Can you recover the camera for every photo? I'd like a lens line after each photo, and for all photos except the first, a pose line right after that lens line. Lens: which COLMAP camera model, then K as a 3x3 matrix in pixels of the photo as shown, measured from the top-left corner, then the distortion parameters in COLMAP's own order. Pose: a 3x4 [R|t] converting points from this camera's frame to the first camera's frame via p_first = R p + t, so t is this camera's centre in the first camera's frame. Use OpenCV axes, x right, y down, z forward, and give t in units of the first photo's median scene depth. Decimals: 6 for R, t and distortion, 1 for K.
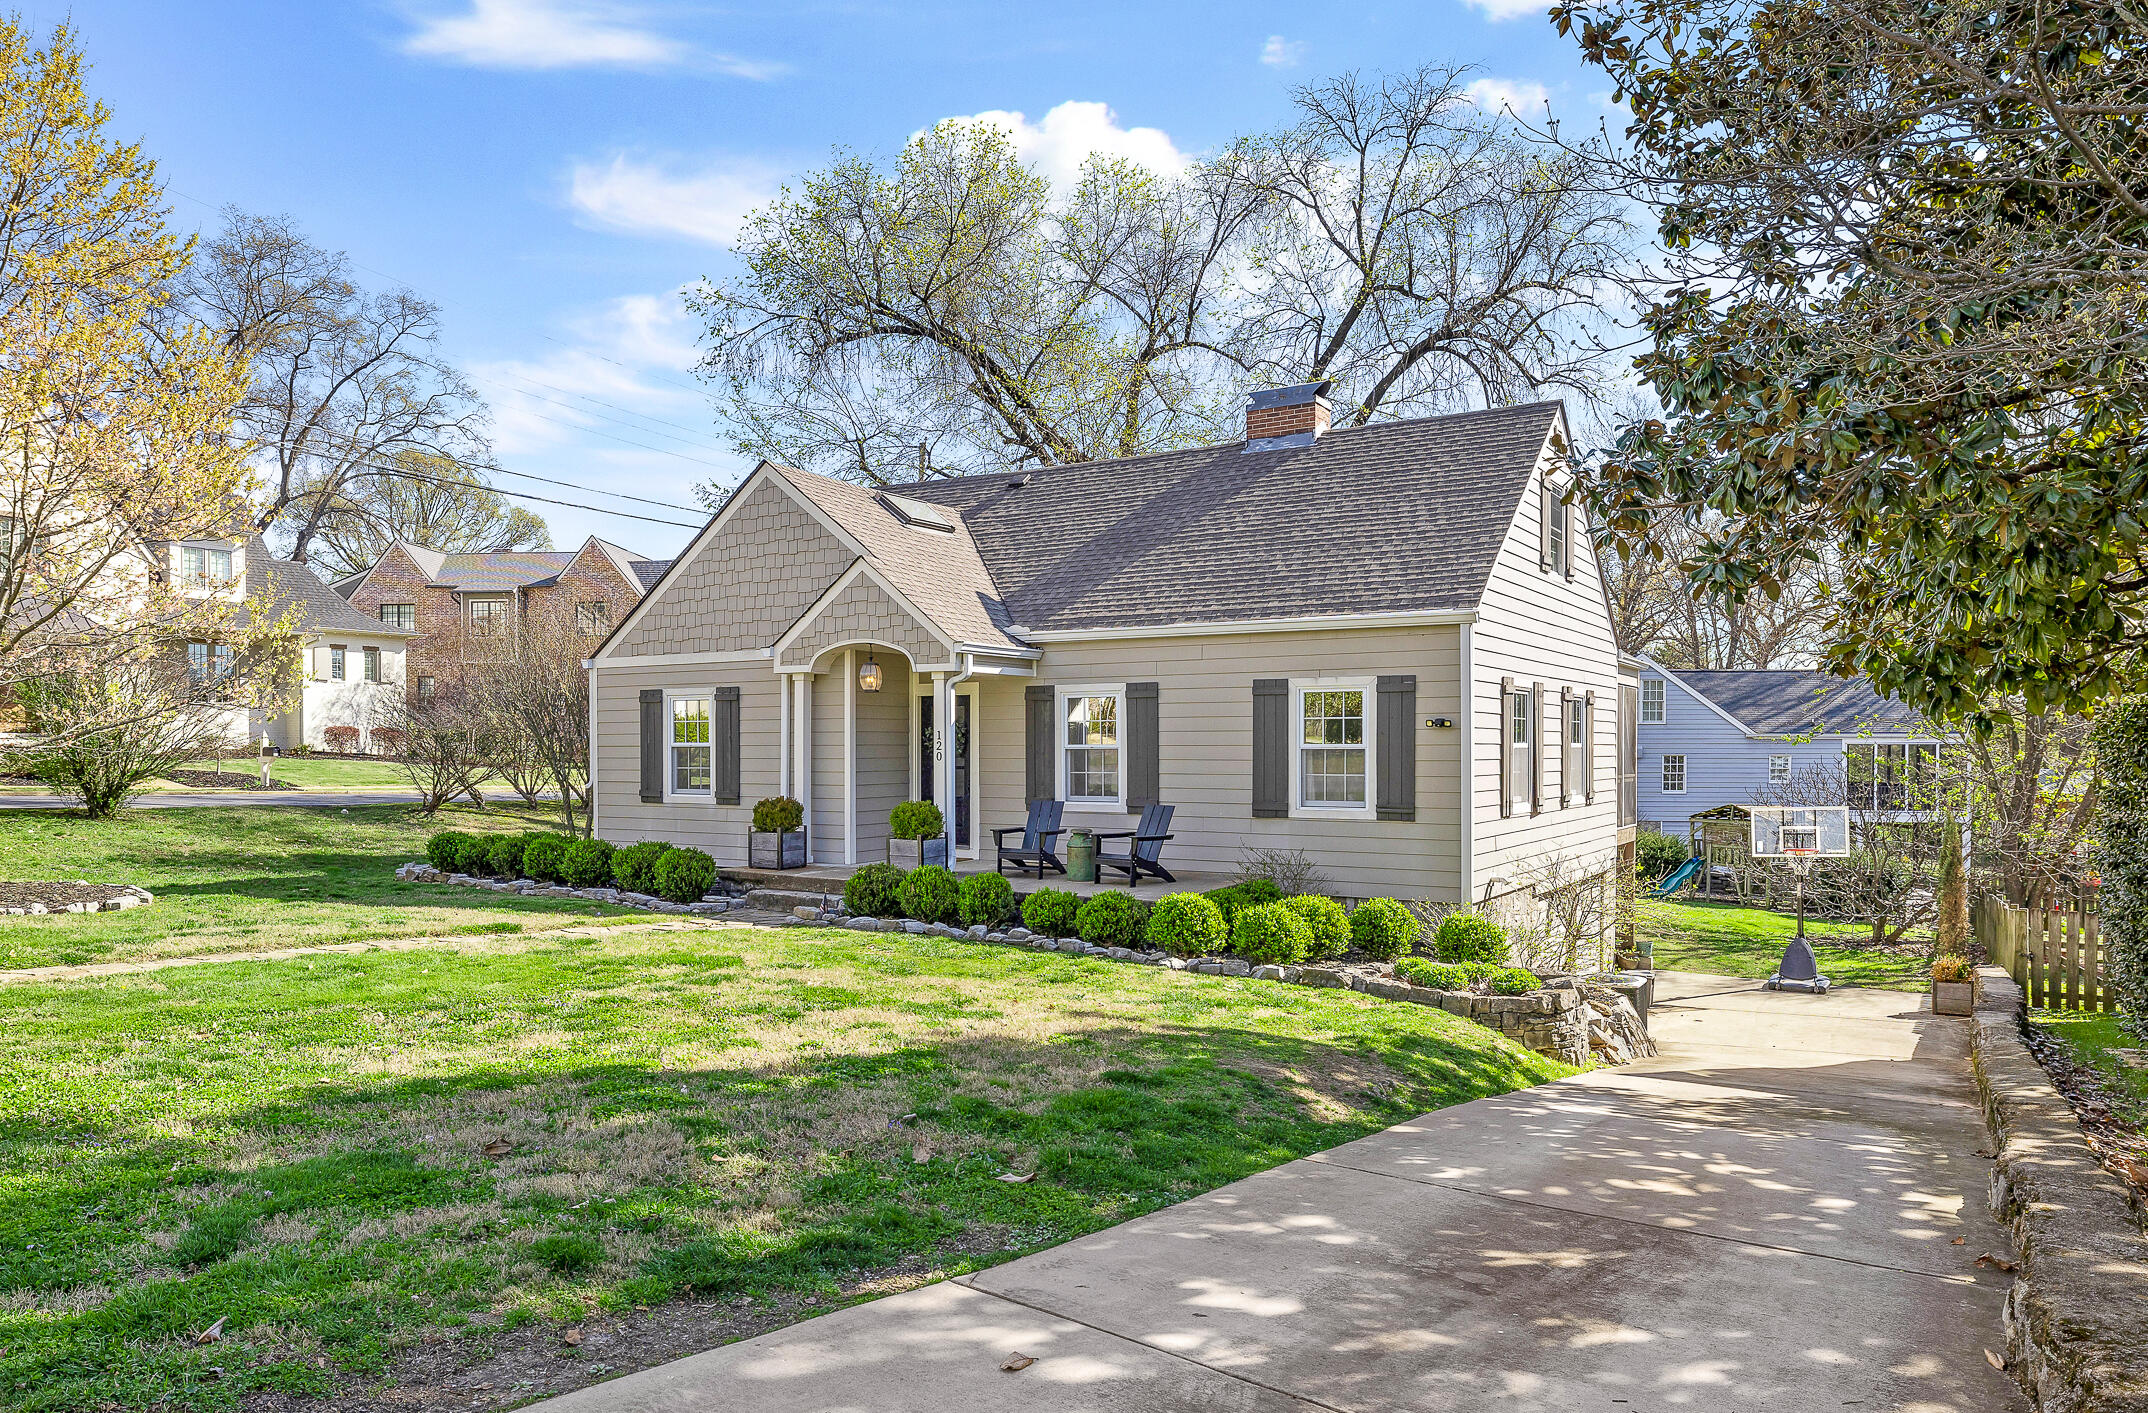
lens RADIAL K [[1418.3, 0, 1070.1], [0, 1418.3, 711.9], [0, 0, 1]] dist [-0.007317, -0.000305]
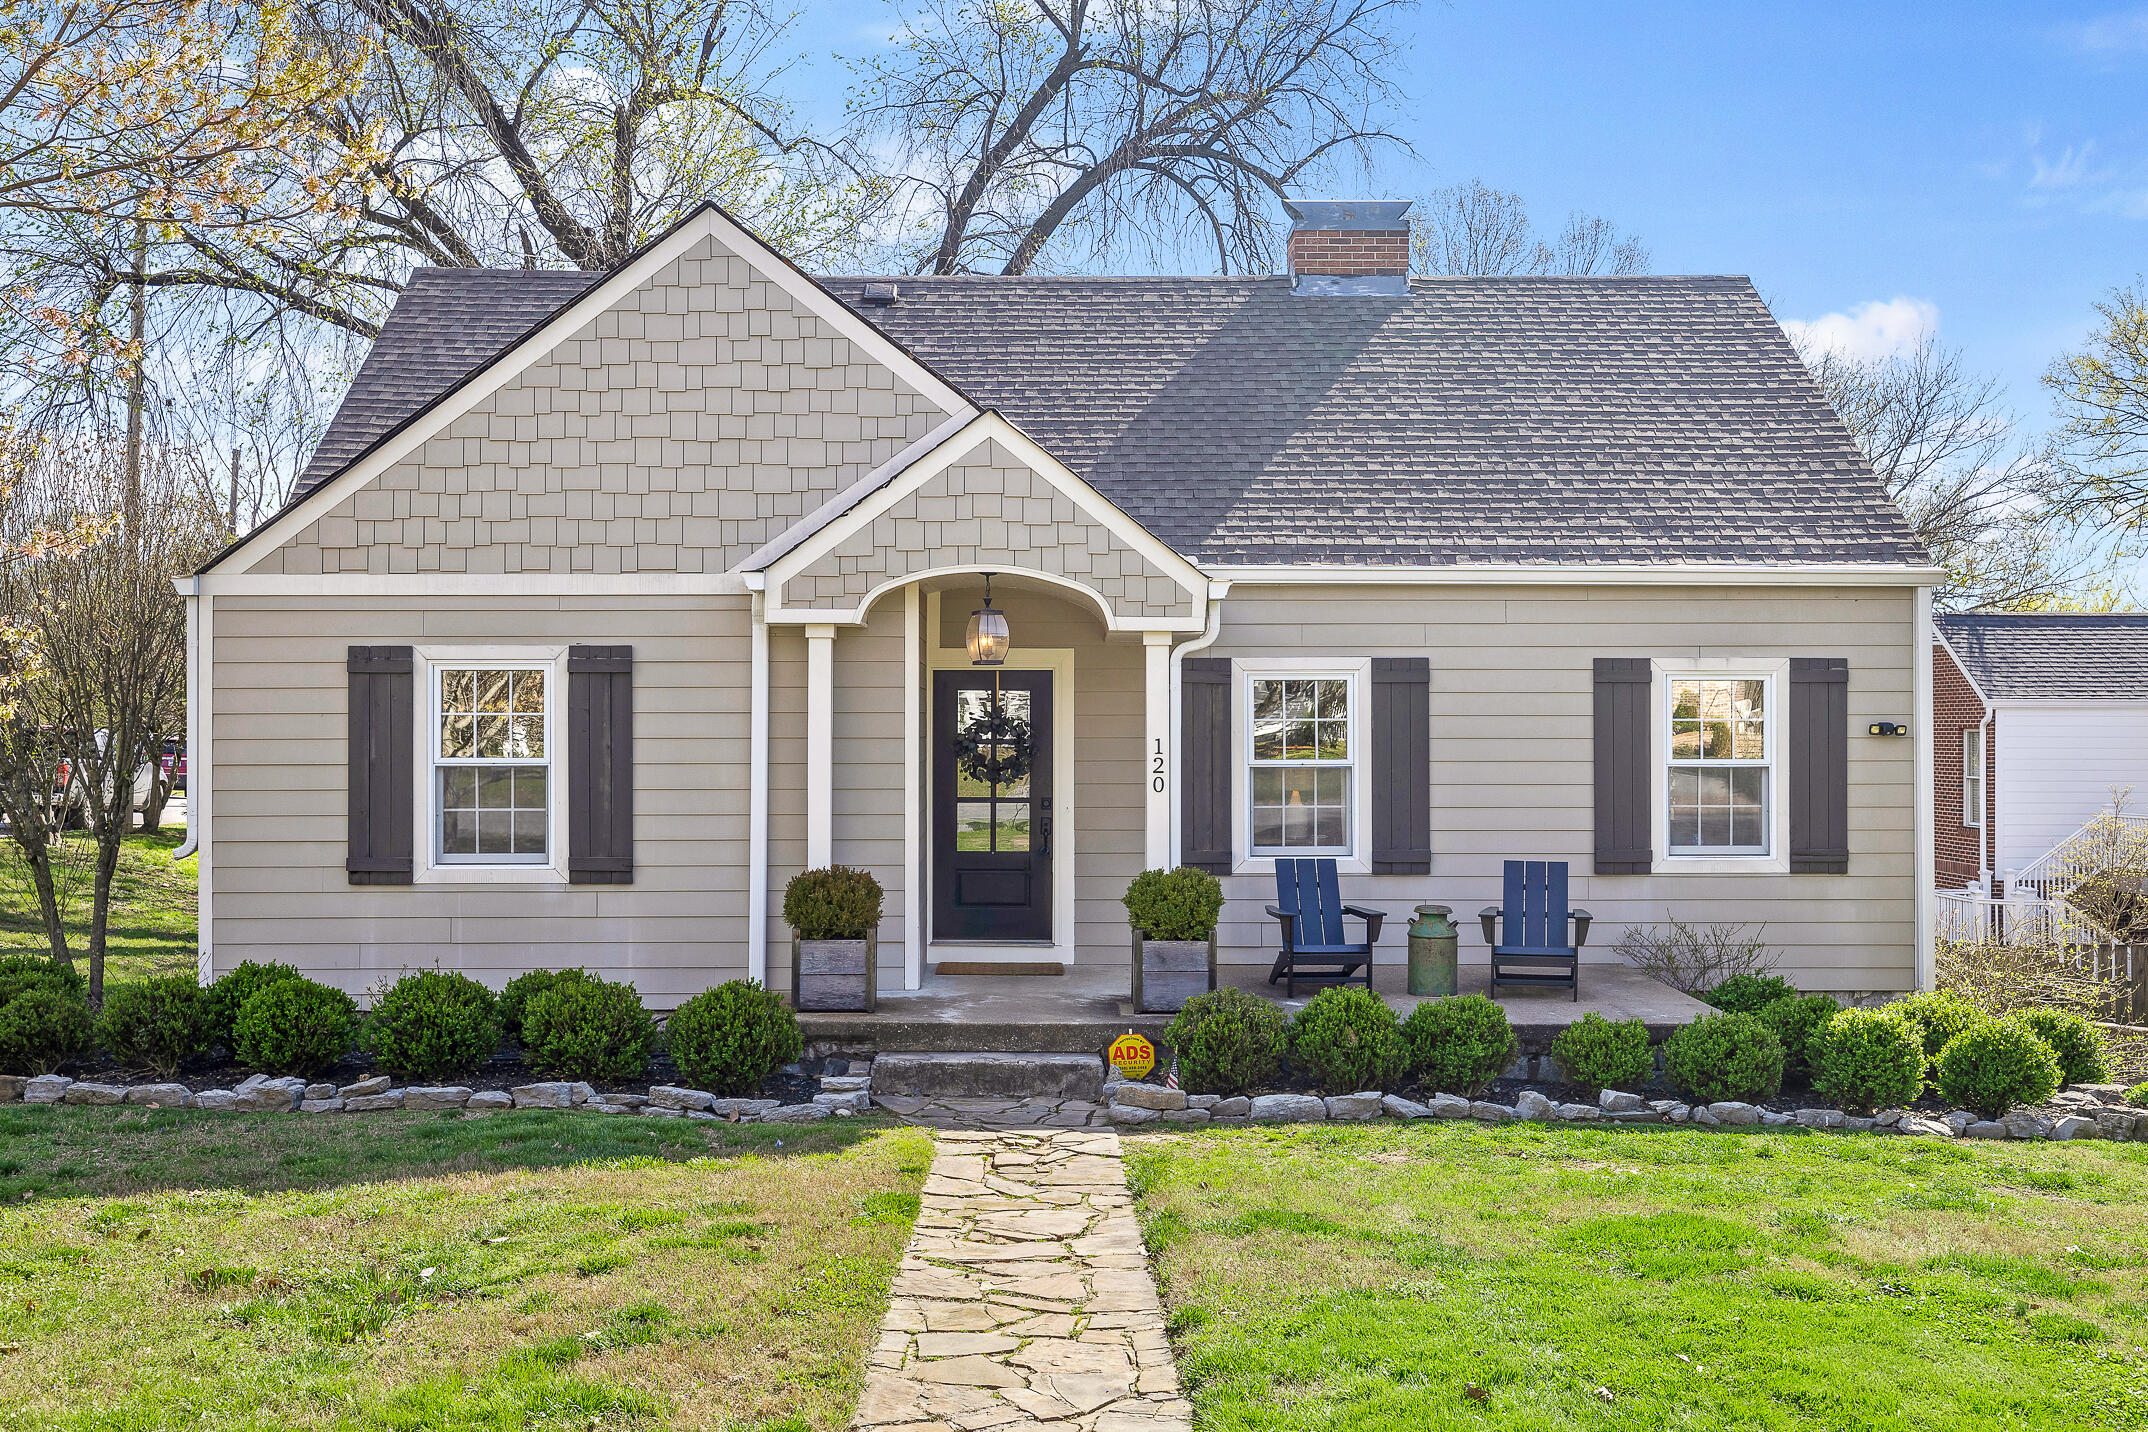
lens RADIAL K [[2160.0, 0, 1073.9], [0, 2160.0, 721.7], [0, 0, 1]] dist [-0.009902, 0.000000]
pose [[0.838883, 0.009890, 0.544221, -0.526083], [-0.011686, 0.999932, -0.000158, 0.007402], [-0.544186, -0.006227, 0.838942, 0.279934]]
